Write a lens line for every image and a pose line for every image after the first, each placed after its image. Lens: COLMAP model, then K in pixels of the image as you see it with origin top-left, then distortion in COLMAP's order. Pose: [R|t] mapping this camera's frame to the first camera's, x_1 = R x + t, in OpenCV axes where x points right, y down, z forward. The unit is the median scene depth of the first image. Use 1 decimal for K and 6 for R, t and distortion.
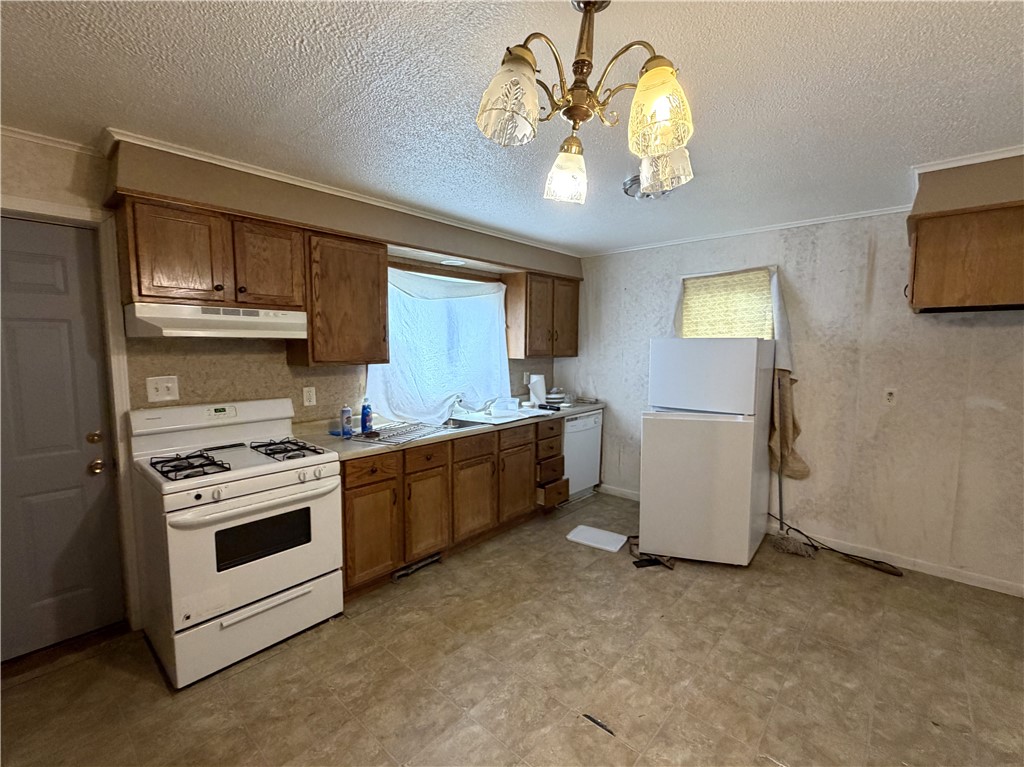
lens RADIAL K [[460.3, 0, 508.8], [0, 460.3, 388.9], [0, 0, 1]] dist [-0.000356, 0.000349]
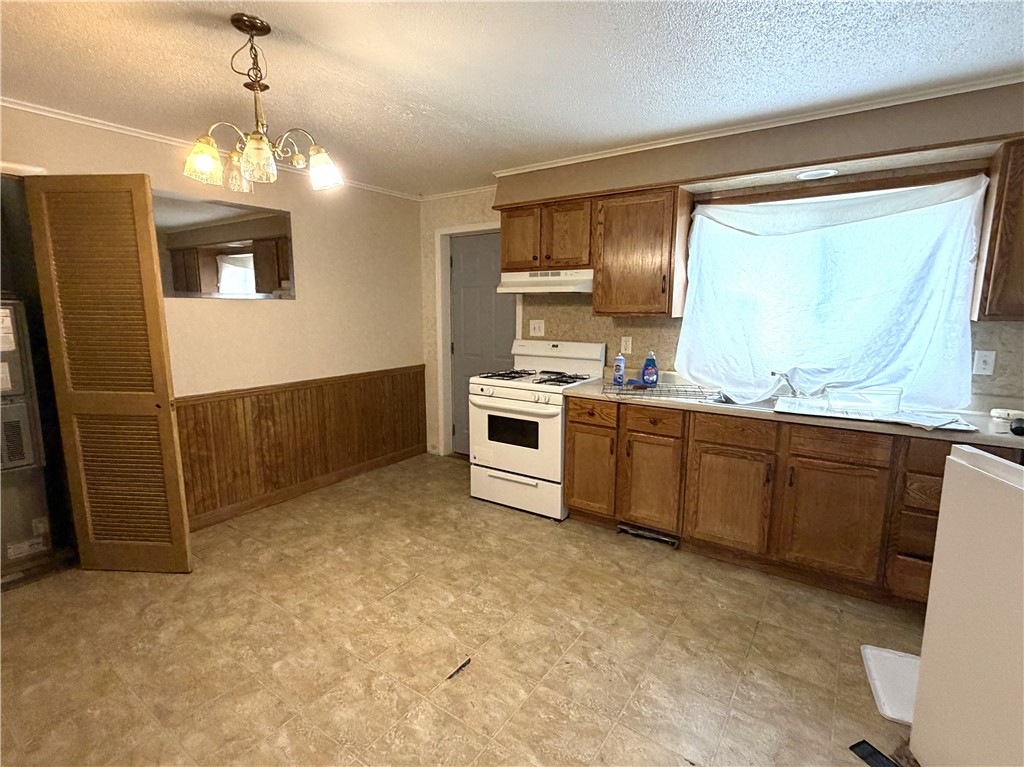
lens RADIAL K [[486.9, 0, 484.7], [0, 486.9, 387.3], [0, 0, 1]] dist [-0.000521, -0.000182]
pose [[0.098161, 0.159593, -0.982290, 0.799719], [-0.099095, 0.983719, 0.149922, -0.029662], [0.990225, 0.082623, 0.112378, 0.615520]]
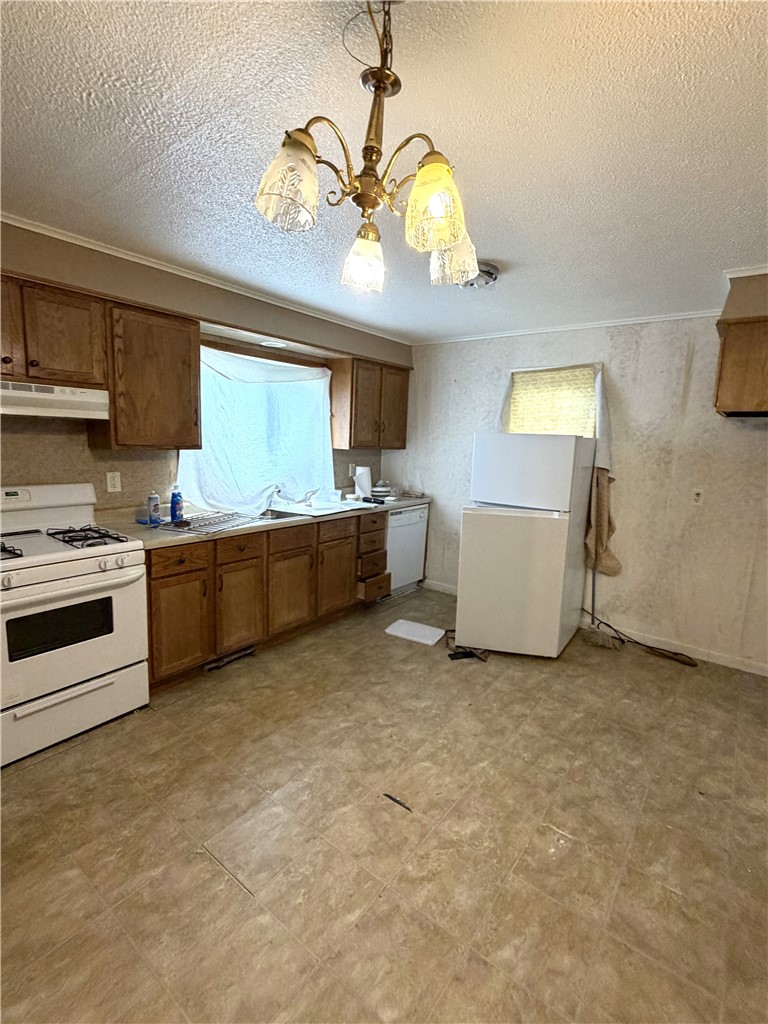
lens RADIAL K [[485.3, 0, 384.0], [0, 485.3, 512.0], [0, 0, 1]] dist [-0.002177, 0.000266]
pose [[0.996499, 0.021560, 0.080772, 0.043376], [-0.026316, 0.997953, 0.058290, 0.006056], [-0.079350, -0.060212, 0.995027, -0.035902]]
